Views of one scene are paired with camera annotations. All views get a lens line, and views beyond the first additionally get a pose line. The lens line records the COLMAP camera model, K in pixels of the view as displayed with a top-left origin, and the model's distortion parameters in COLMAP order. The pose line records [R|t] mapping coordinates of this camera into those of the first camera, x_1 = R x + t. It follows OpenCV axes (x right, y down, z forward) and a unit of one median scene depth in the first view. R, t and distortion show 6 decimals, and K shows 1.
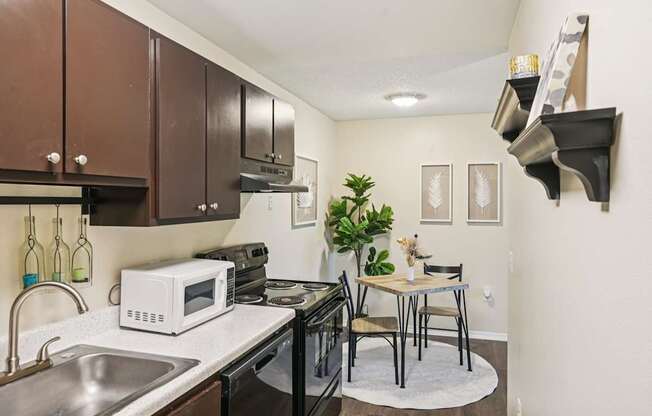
lens RADIAL K [[510.9, 0, 335.6], [0, 510.9, 209.2], [0, 0, 1]] dist [0.004329, 0.001763]
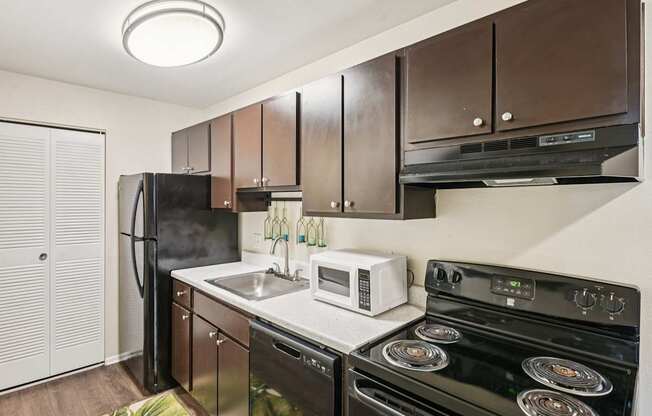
lens RADIAL K [[332.3, 0, 325.8], [0, 332.3, 197.6], [0, 0, 1]] dist [-0.000310, -0.000096]
pose [[-0.516021, -0.003836, -0.856567, 0.410877], [-0.018783, 0.999800, 0.006838, -0.027743], [0.856370, 0.019617, -0.515990, 1.399821]]
